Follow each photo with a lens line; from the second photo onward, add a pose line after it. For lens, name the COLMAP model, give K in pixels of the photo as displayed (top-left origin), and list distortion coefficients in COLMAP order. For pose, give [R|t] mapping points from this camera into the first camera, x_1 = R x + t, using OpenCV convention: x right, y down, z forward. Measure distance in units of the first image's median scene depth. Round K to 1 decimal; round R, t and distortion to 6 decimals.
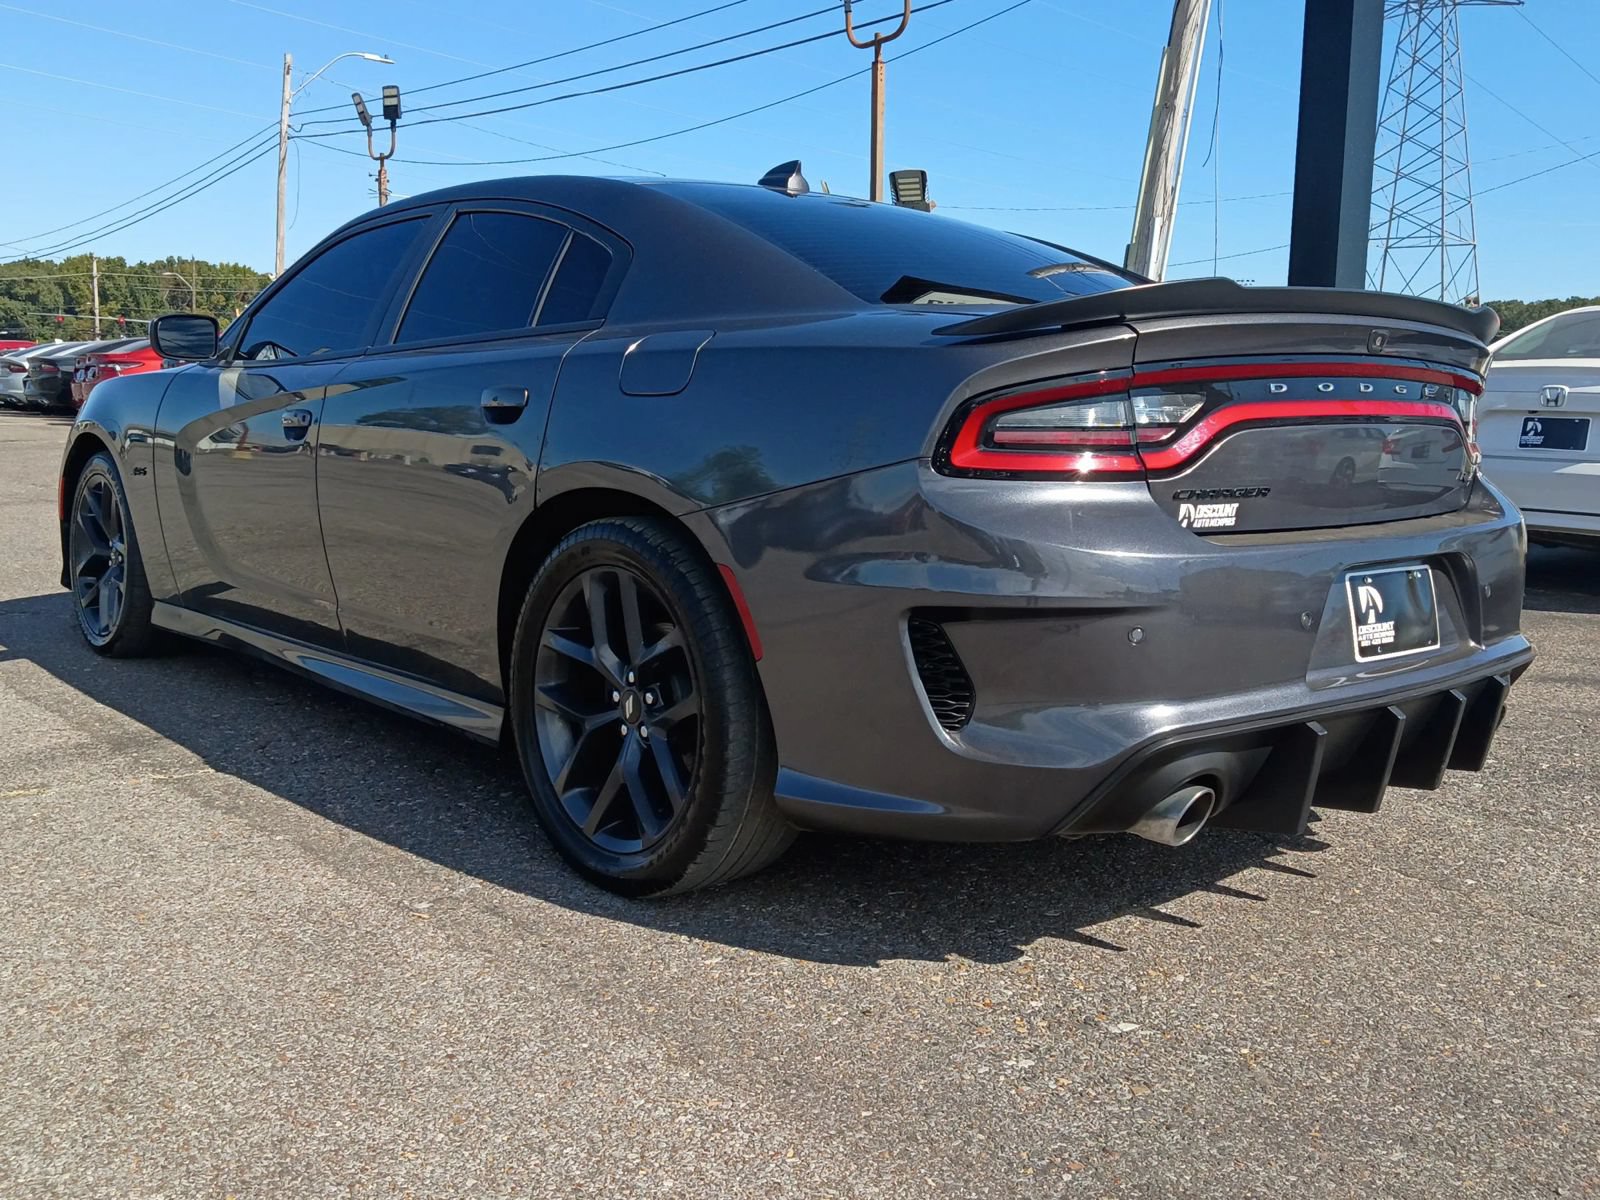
lens RADIAL K [[1462.4, 0, 798.3], [0, 1462.4, 594.5], [0, 0, 1]] dist [0.076511, -0.191109]
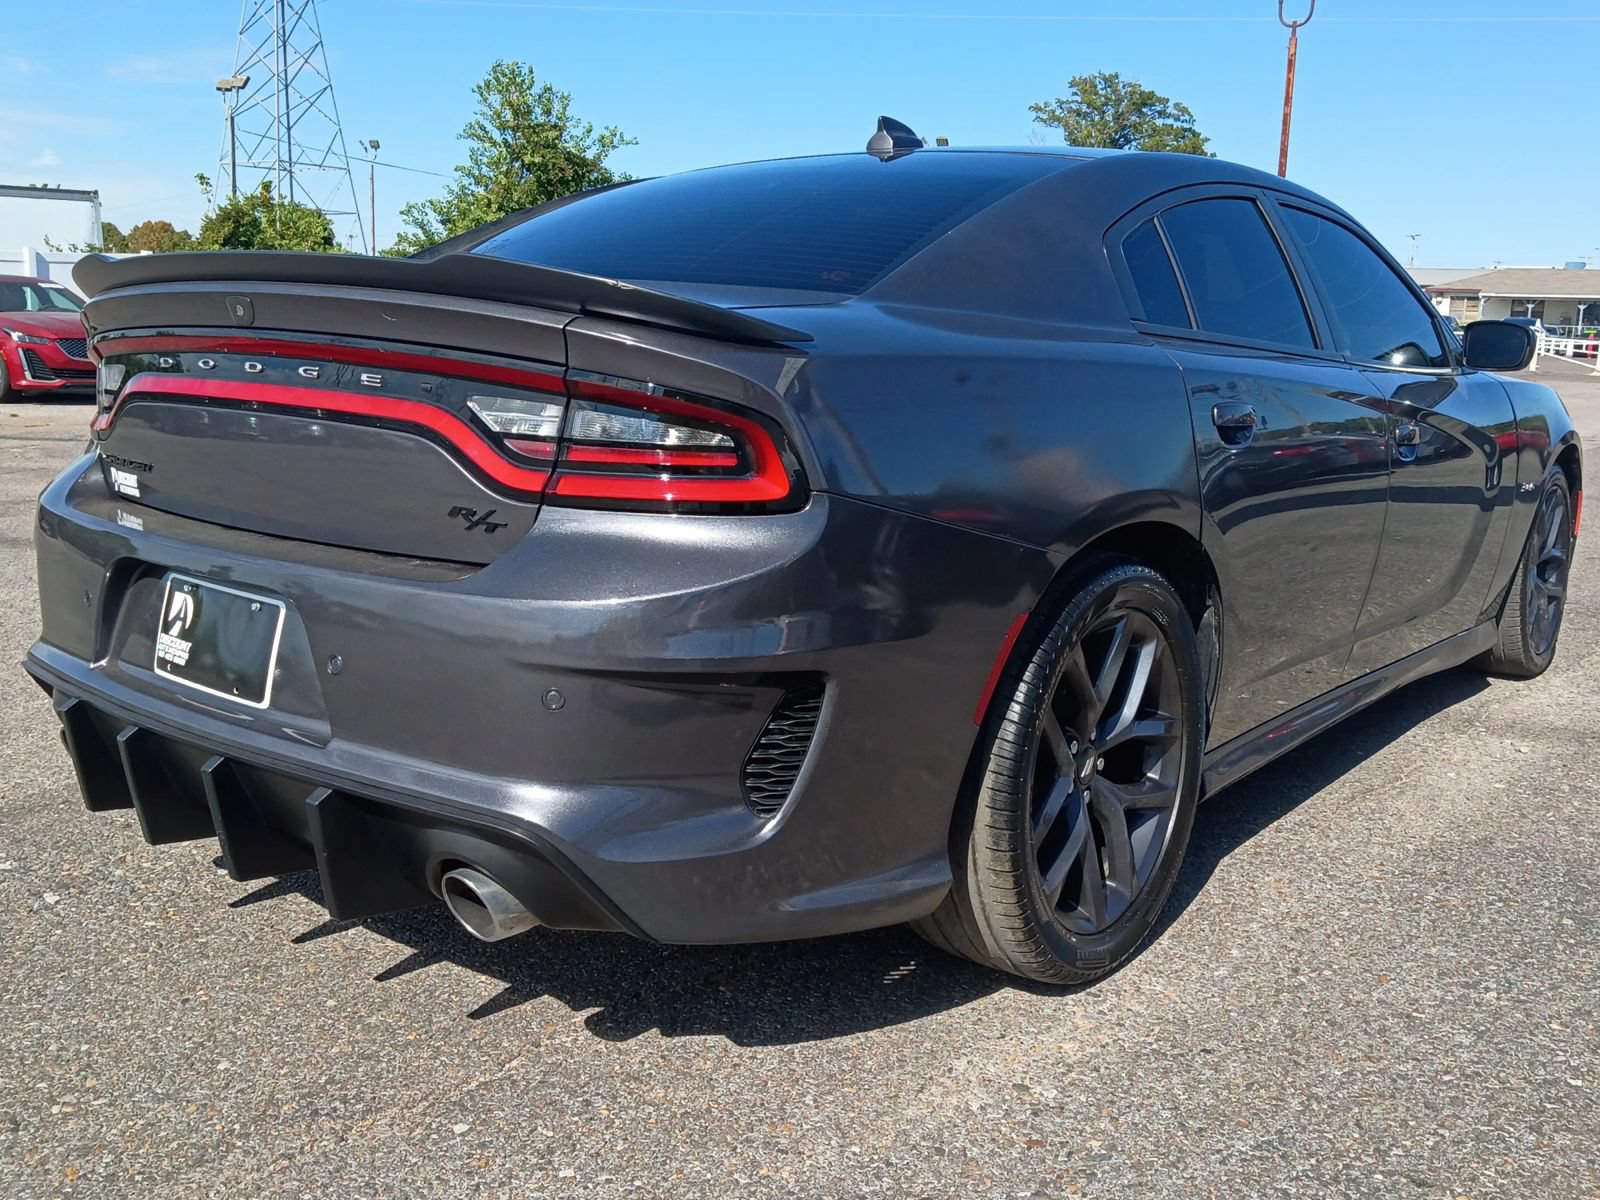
lens RADIAL K [[1462.4, 0, 798.3], [0, 1462.4, 594.5], [0, 0, 1]] dist [0.076511, -0.191109]
pose [[0.168225, 0.160665, -0.972567, 1.218968], [-0.161027, 0.977854, 0.133685, -0.169143], [0.972507, 0.134121, 0.190371, 1.123359]]
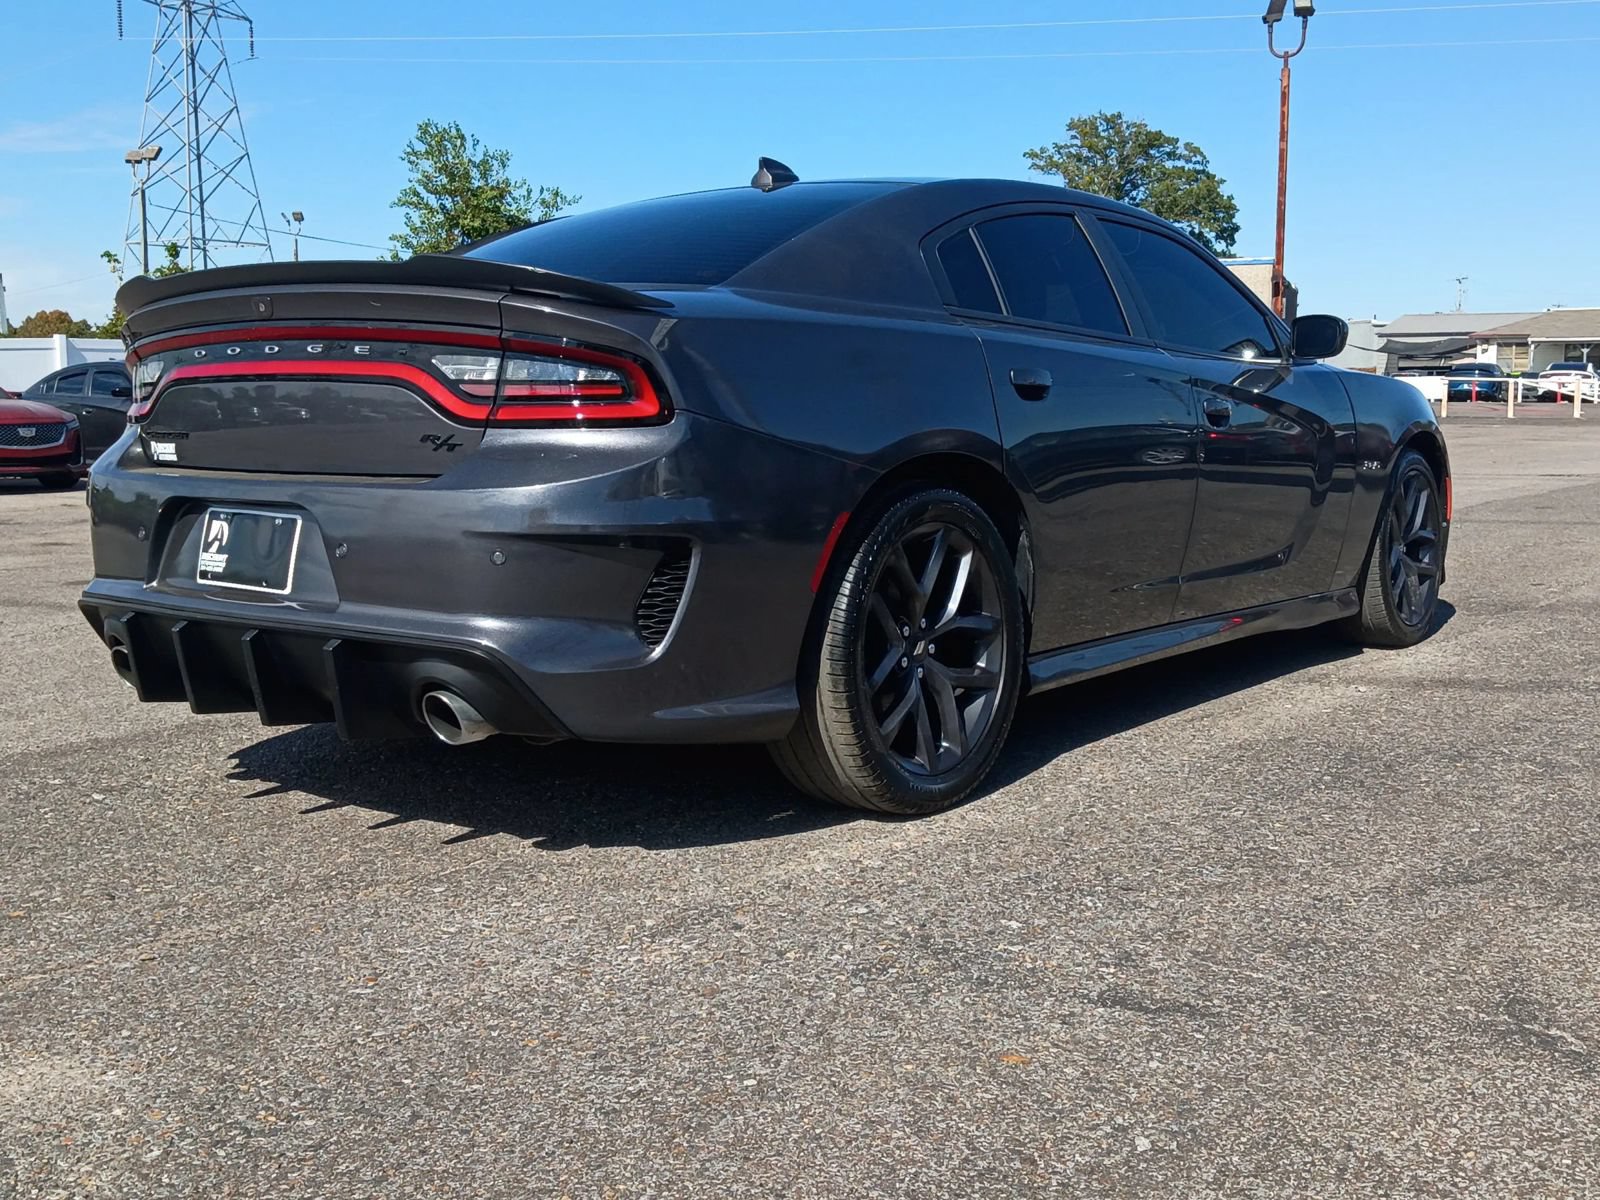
lens RADIAL K [[1649.3, 0, 792.2], [0, 1649.3, 604.0], [0, 0, 1]] dist [0.089926, -0.221549]
pose [[0.178157, 0.097161, -0.979194, 1.653490], [-0.127291, 0.989028, 0.074977, -0.090808], [0.975734, 0.111285, 0.188570, 1.135442]]
